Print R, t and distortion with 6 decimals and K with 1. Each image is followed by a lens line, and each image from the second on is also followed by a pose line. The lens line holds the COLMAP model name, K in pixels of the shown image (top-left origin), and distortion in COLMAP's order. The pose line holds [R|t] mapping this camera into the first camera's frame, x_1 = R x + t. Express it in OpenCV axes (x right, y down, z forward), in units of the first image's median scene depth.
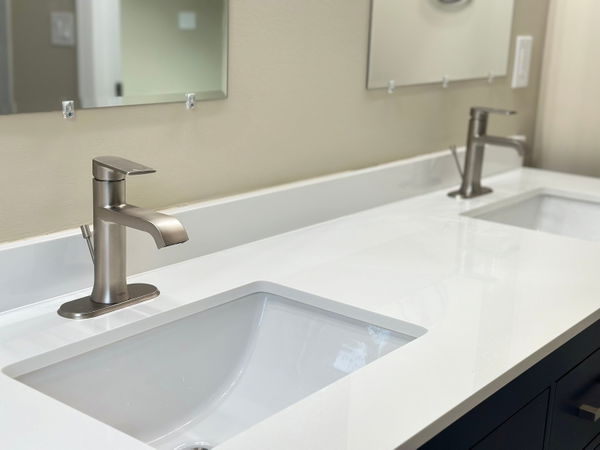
lens RADIAL K [[846.6, 0, 298.2], [0, 846.6, 228.2], [0, 0, 1]] dist [0.013706, 0.000000]
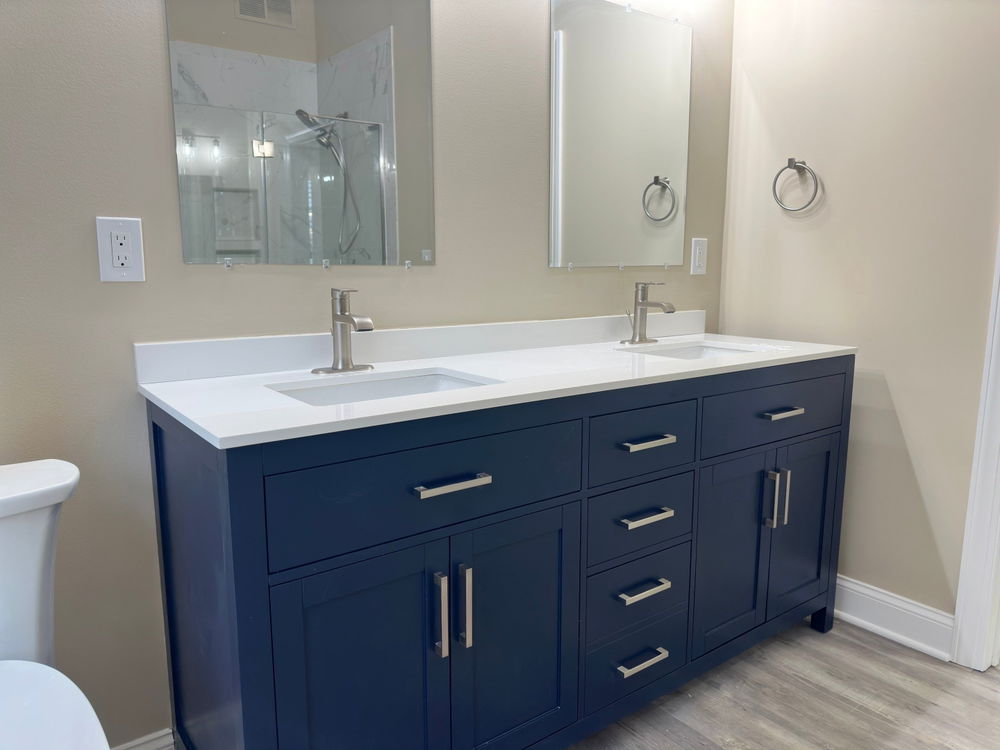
lens RADIAL K [[707.3, 0, 508.0], [0, 707.3, 374.8], [0, 0, 1]] dist [0.037585, -0.051259]
pose [[0.963465, 0.000148, -0.267835, 0.317328], [-0.029749, 0.993872, -0.106463, 0.152478], [0.266178, 0.110541, 0.957564, -0.211165]]
